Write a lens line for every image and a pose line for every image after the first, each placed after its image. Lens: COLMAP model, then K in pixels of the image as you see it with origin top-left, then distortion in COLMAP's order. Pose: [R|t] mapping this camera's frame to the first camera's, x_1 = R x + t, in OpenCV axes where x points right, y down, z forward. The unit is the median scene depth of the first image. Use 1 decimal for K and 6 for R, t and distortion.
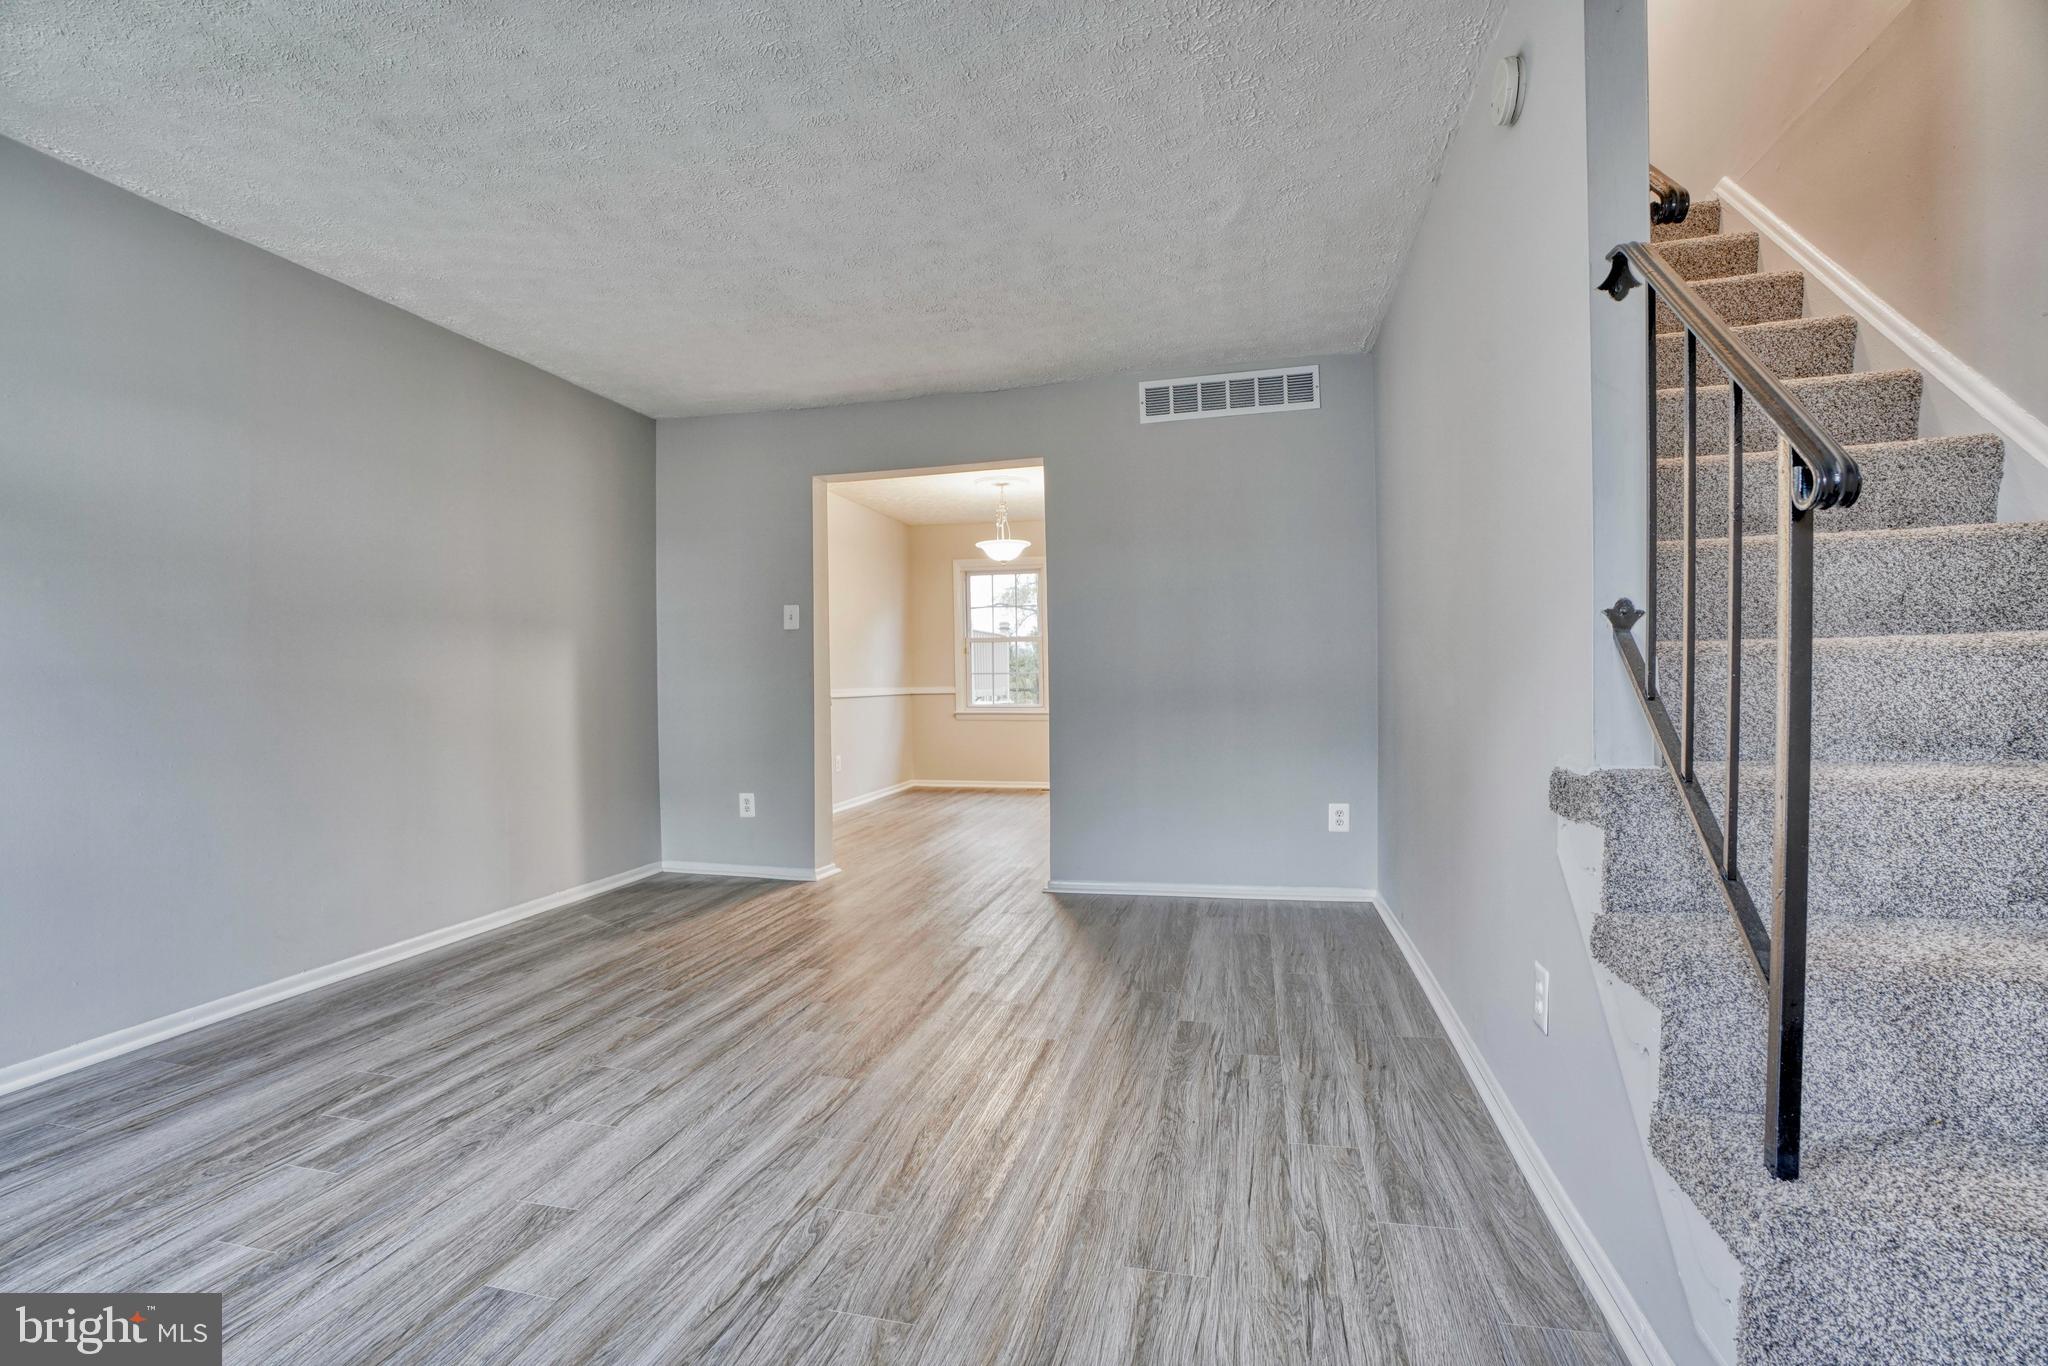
lens RADIAL K [[943.6, 0, 1010.0], [0, 943.6, 690.8], [0, 0, 1]] dist [-0.072225, 0.028253]
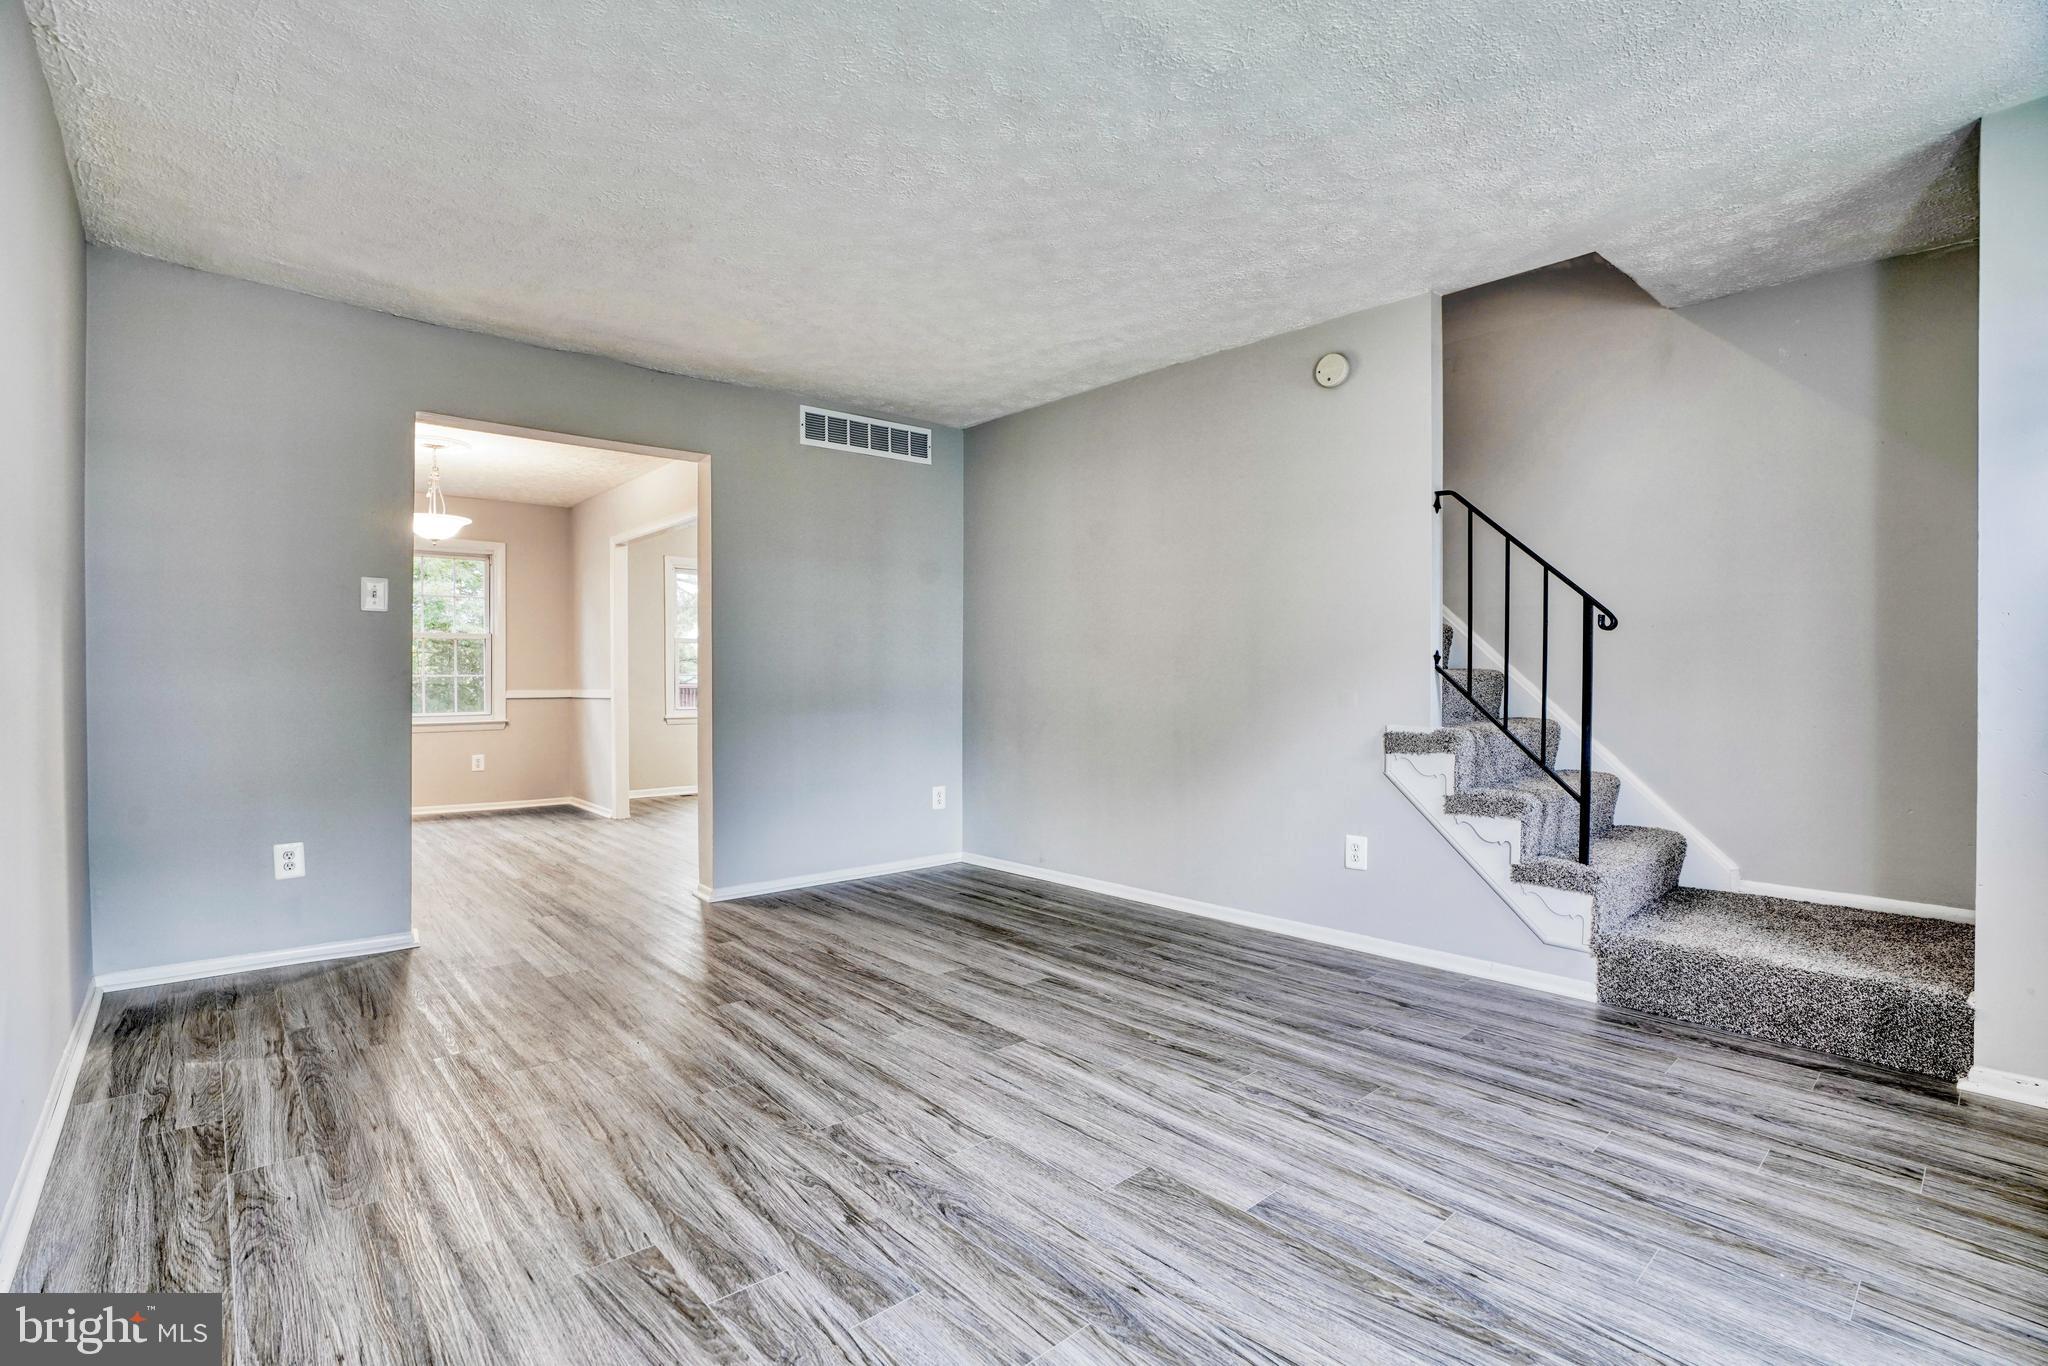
lens RADIAL K [[943.6, 0, 1010.0], [0, 943.6, 690.8], [0, 0, 1]] dist [-0.072225, 0.028253]
pose [[0.563803, 0.005957, 0.825888, -1.026992], [0.003055, 0.999952, -0.009298, 0.009306], [-0.825904, 0.007765, 0.563758, 0.356516]]
